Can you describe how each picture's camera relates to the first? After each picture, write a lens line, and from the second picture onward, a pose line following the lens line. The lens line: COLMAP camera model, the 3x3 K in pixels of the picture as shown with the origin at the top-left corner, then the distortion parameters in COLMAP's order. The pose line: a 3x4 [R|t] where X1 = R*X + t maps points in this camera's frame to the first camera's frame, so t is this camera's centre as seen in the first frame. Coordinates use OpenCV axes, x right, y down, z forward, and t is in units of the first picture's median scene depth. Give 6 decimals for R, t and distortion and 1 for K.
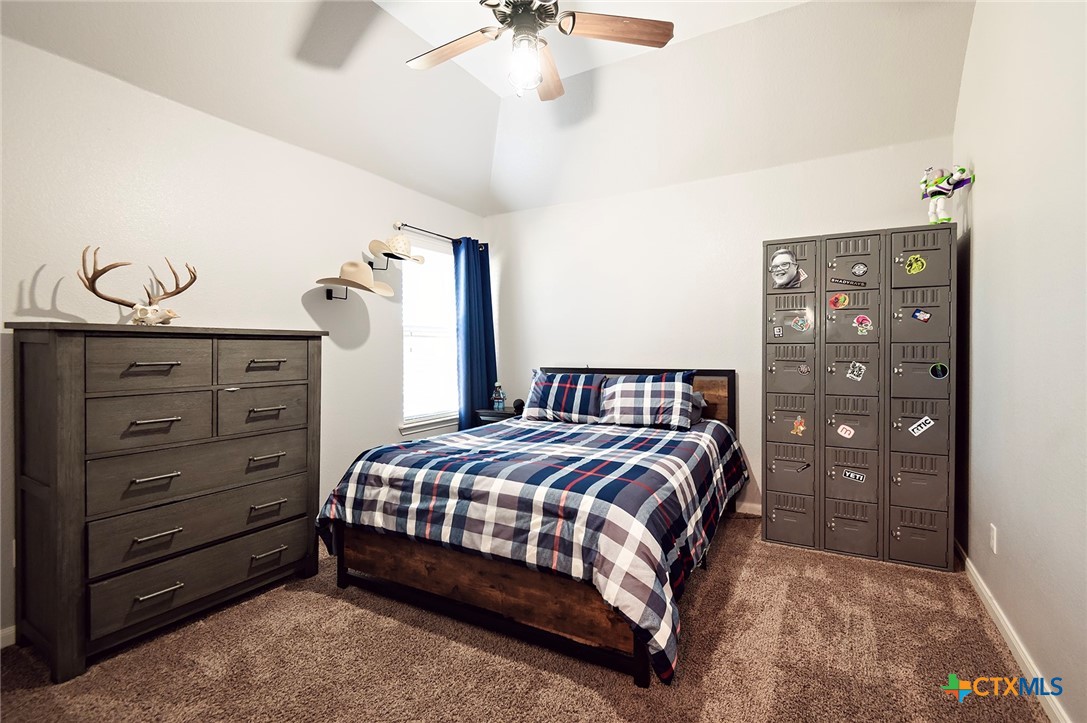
lens RADIAL K [[492.2, 0, 543.5], [0, 492.2, 361.5], [0, 0, 1]] dist [-0.001517, -0.000262]
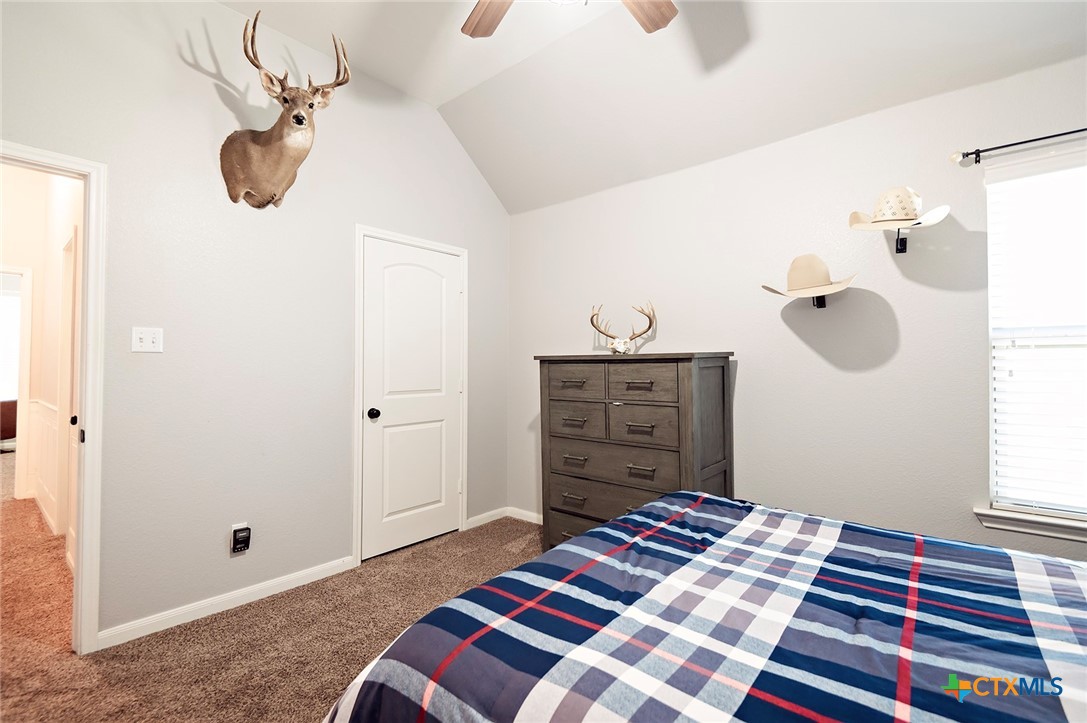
lens RADIAL K [[492.2, 0, 543.5], [0, 492.2, 361.5], [0, 0, 1]] dist [-0.001517, -0.000262]
pose [[-0.202229, -0.008700, -0.979300, 0.590652], [-0.023715, 0.999711, -0.003984, -0.038614], [0.979051, 0.022418, -0.202377, 1.018293]]
